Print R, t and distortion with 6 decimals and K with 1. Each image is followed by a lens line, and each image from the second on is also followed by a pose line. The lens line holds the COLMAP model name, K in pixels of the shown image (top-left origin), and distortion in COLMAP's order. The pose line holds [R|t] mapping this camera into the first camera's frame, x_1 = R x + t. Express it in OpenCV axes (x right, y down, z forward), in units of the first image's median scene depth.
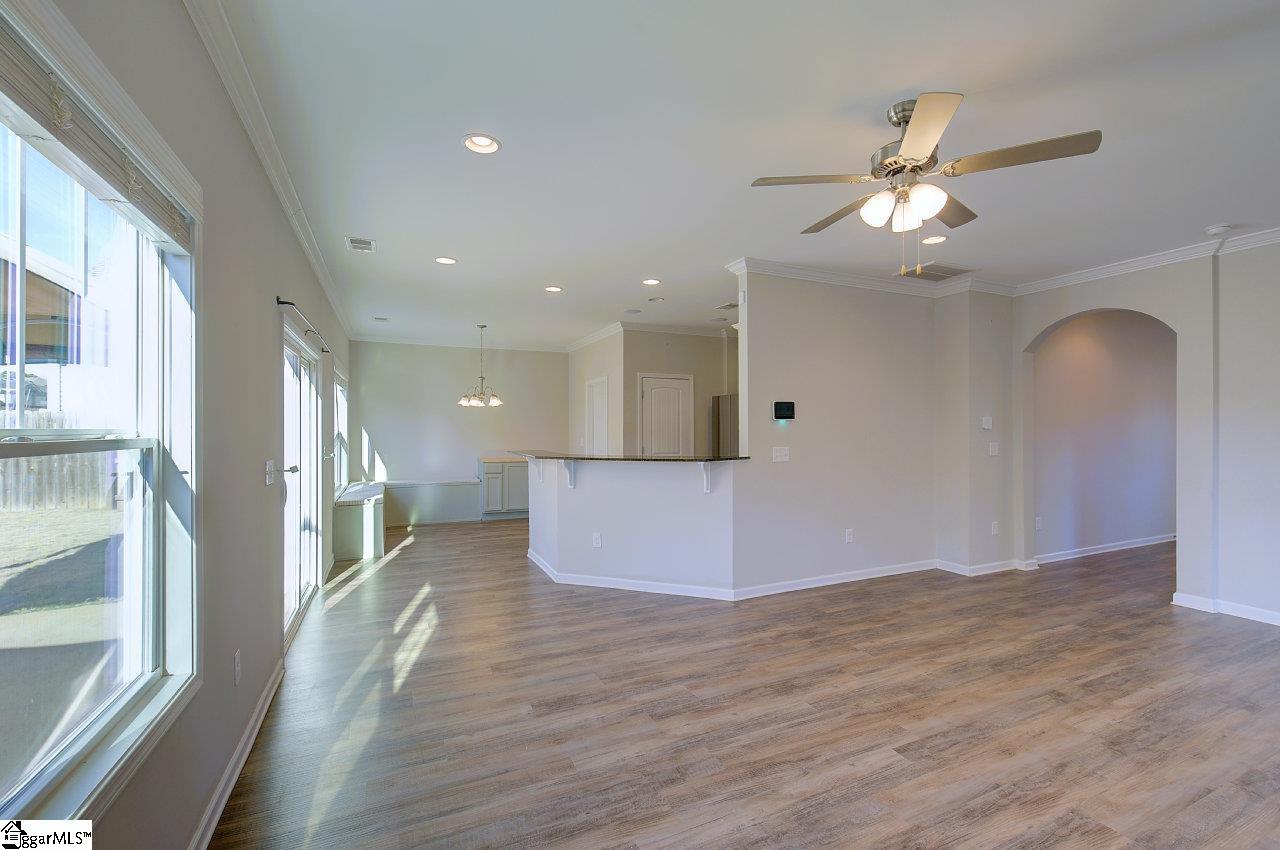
lens RADIAL K [[547.3, 0, 646.6], [0, 547.3, 426.1], [0, 0, 1]] dist [-0.000844, 0.001518]
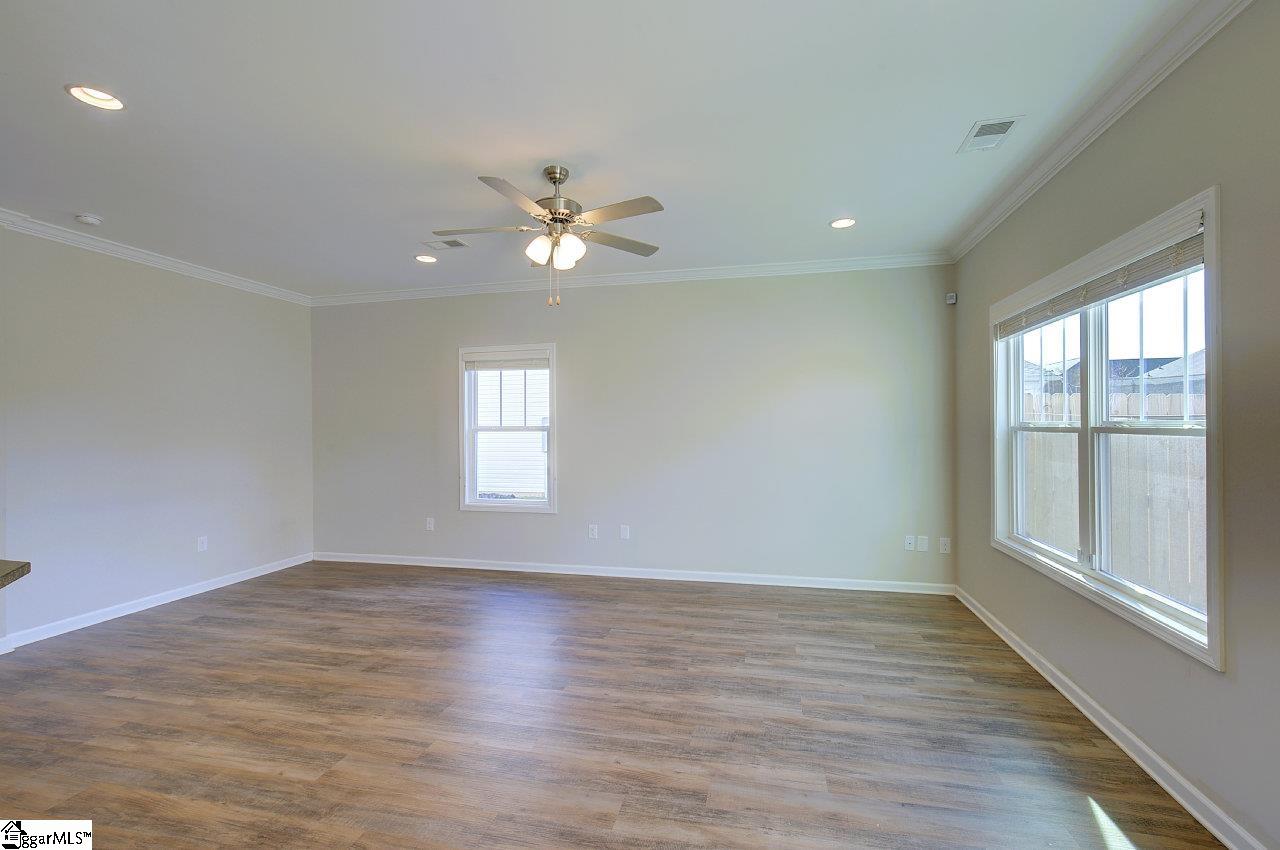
lens RADIAL K [[547.3, 0, 647.0], [0, 547.3, 428.4], [0, 0, 1]] dist [-0.000844, 0.001518]
pose [[-0.792680, 0.006350, 0.609604, -0.300539], [0.007771, 0.999970, -0.000311, 0.006052], [-0.609588, 0.004491, -0.792706, 1.246050]]
